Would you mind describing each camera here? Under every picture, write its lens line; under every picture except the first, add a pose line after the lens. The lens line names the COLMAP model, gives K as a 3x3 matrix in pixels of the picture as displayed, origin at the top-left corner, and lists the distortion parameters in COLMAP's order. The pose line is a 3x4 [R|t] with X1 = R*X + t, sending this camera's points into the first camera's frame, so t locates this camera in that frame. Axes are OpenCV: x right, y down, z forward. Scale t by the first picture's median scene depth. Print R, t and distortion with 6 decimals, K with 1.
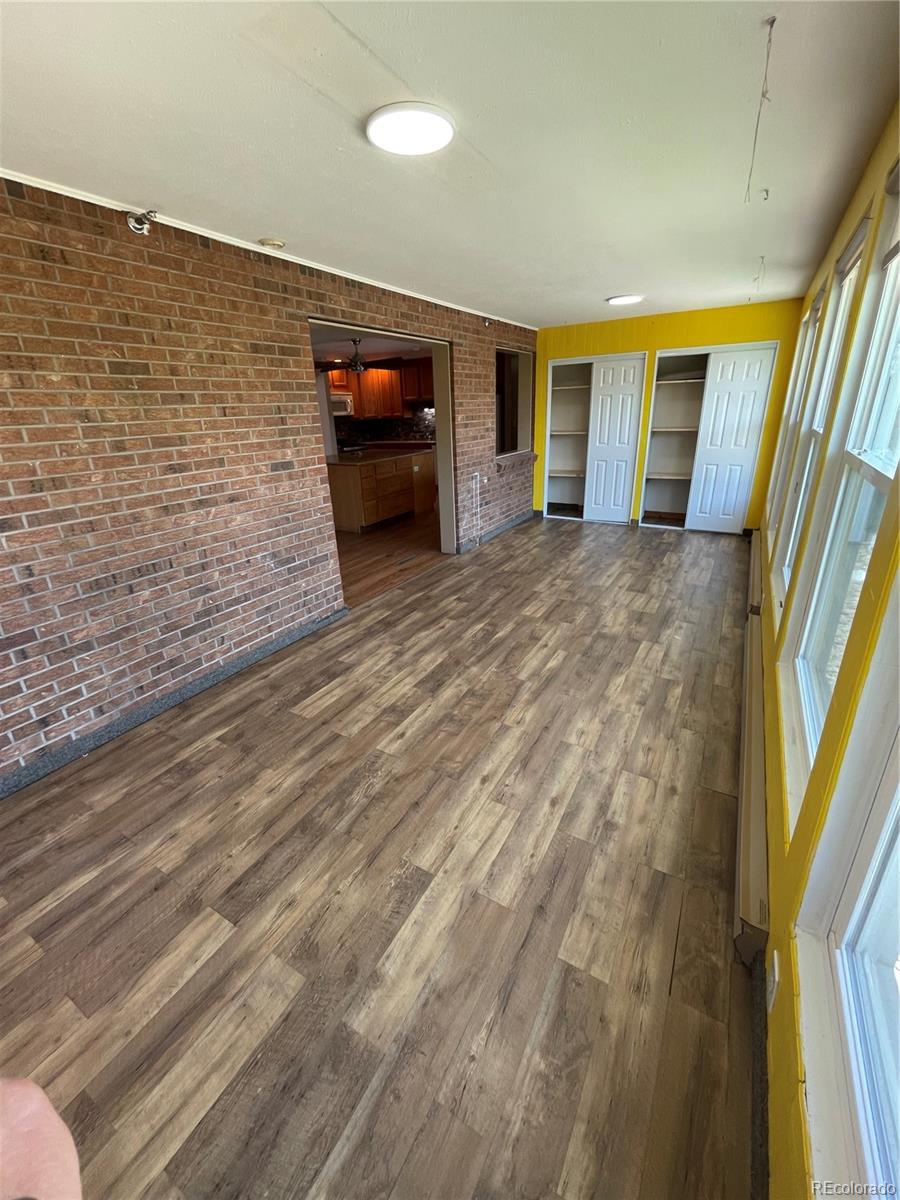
lens RADIAL K [[490.2, 0, 443.0], [0, 490.2, 595.6], [0, 0, 1]] dist [-0.001786, 0.000329]
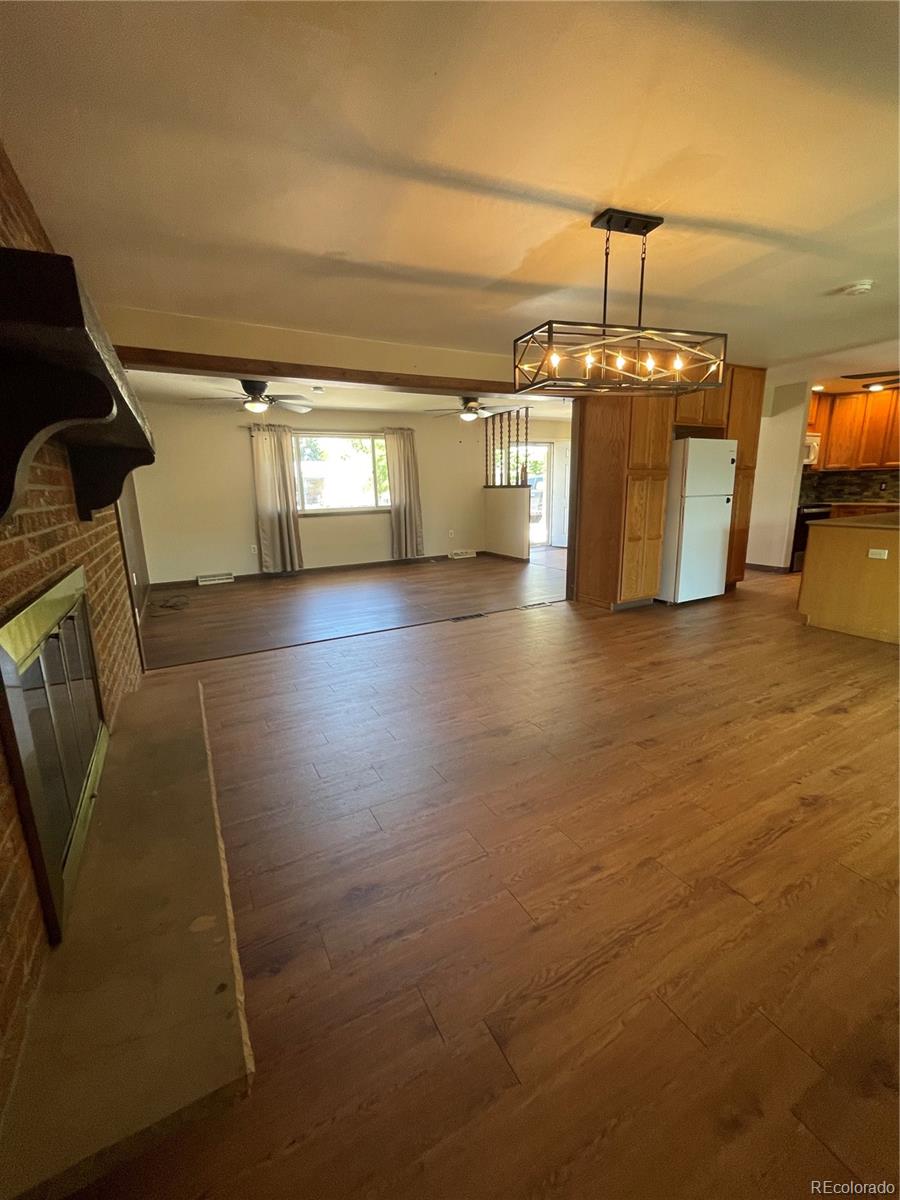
lens RADIAL K [[490.2, 0, 443.0], [0, 490.2, 595.6], [0, 0, 1]] dist [-0.001786, 0.000329]
pose [[0.856771, 0.131840, -0.498561, -0.270457], [-0.195270, 0.977720, -0.077021, -0.025584], [0.477298, 0.163343, 0.863426, 0.169885]]
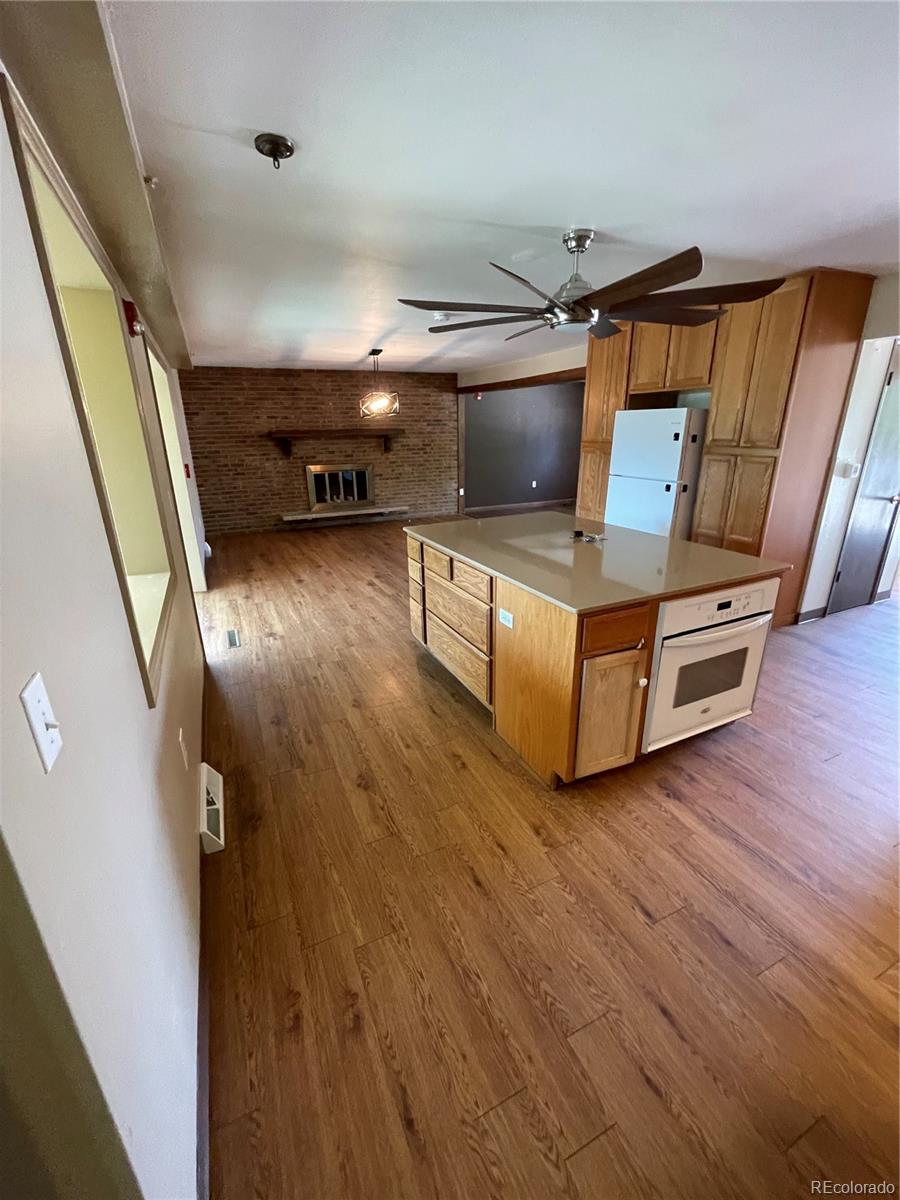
lens RADIAL K [[489.6, 0, 443.6], [0, 489.6, 596.7], [0, 0, 1]] dist [0.000587, -0.000102]
pose [[-0.567619, 0.313612, -0.761220, 0.158766], [-0.259489, 0.809329, 0.526926, -0.317837], [0.781328, 0.496622, -0.378012, 0.803847]]
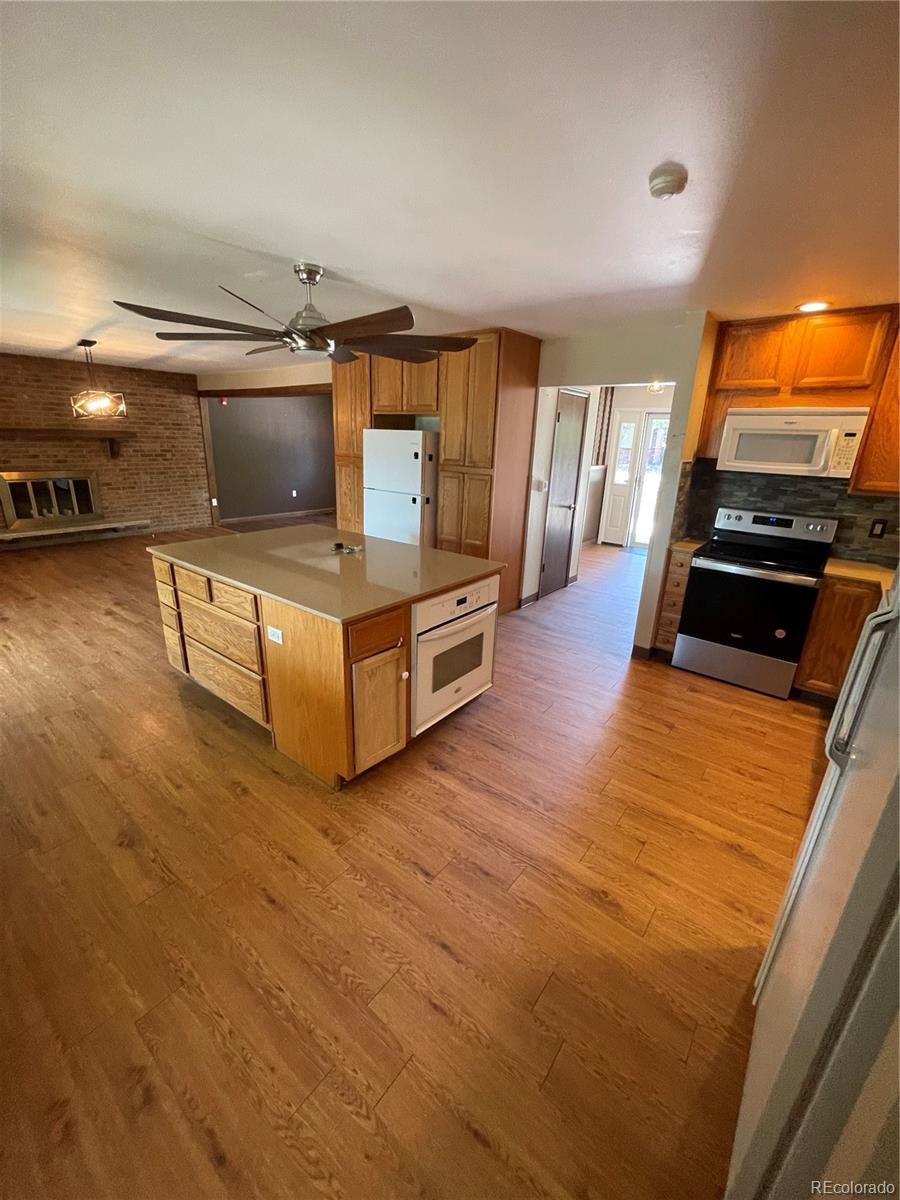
lens RADIAL K [[490.2, 0, 443.0], [0, 490.2, 595.6], [0, 0, 1]] dist [-0.001786, 0.000329]
pose [[-0.144036, 0.337604, -0.930203, 0.168991], [-0.379362, 0.849350, 0.367001, -0.327930], [0.913968, 0.405745, 0.005737, 0.809121]]
